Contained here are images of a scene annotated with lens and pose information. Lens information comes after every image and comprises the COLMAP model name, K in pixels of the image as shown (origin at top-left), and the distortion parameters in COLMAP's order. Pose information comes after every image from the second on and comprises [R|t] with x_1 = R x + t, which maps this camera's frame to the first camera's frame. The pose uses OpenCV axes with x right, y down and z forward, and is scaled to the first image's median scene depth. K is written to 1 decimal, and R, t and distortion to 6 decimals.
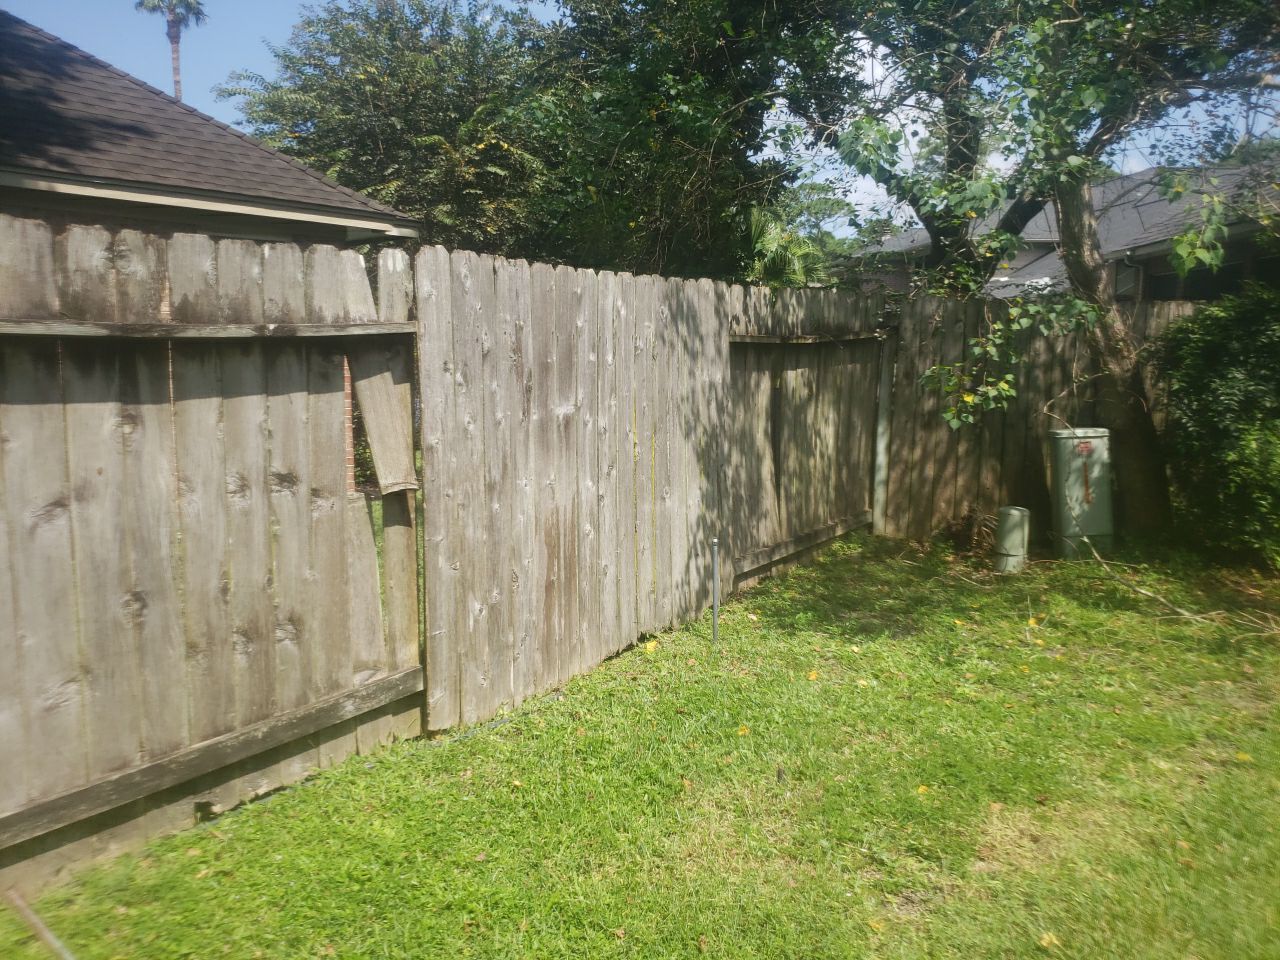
lens RADIAL K [[1018.1, 0, 642.6], [0, 1018.1, 470.9], [0, 0, 1]] dist [-0.008869, 0.049676]
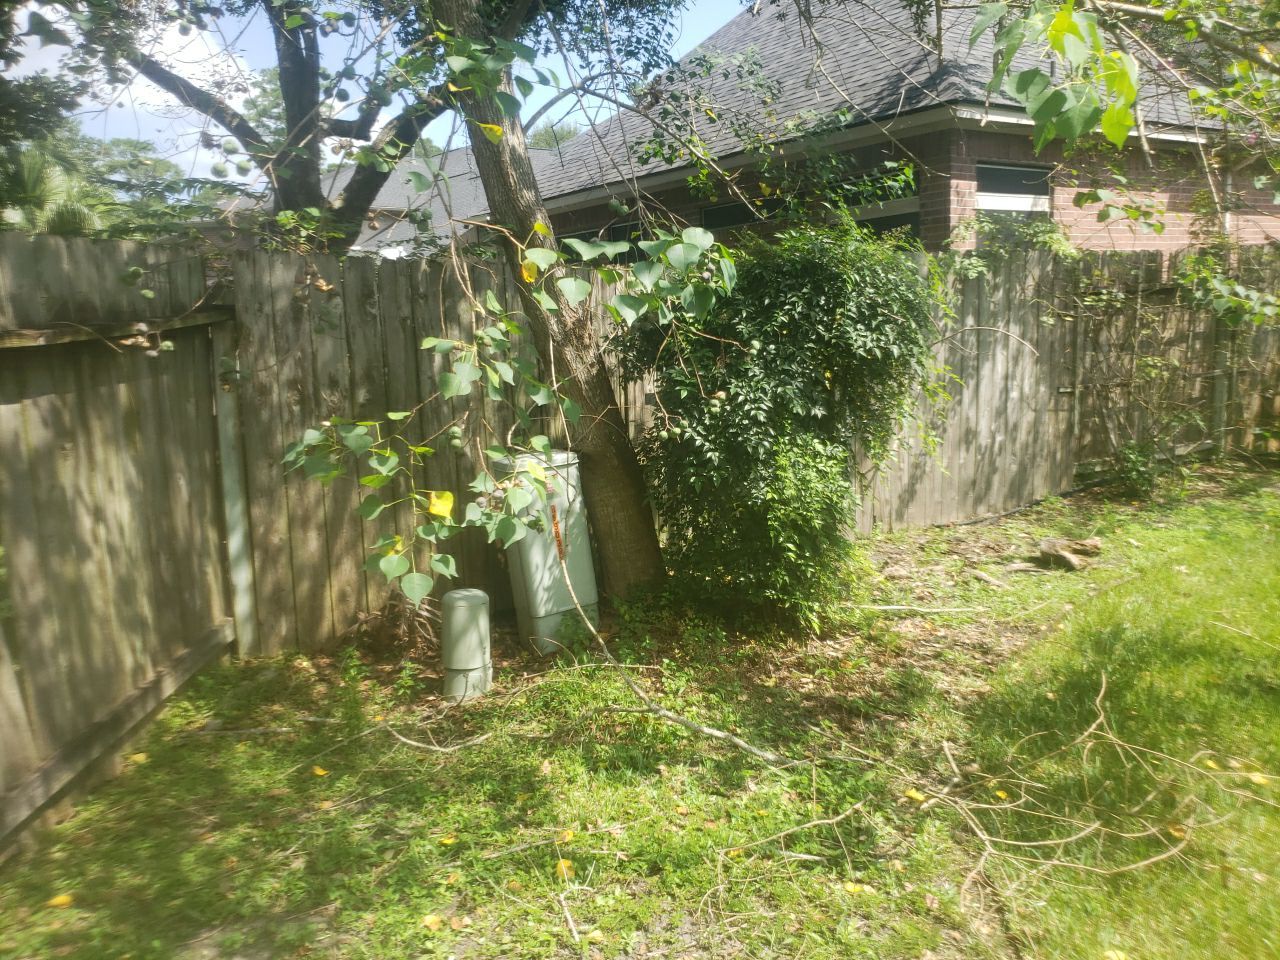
lens RADIAL K [[1018.1, 0, 642.6], [0, 1018.1, 470.9], [0, 0, 1]] dist [-0.008869, 0.049676]
pose [[0.819702, -0.112134, 0.561707, 0.116710], [0.097268, 0.993658, 0.056421, -0.064261], [-0.564471, 0.008388, 0.825410, 0.426501]]
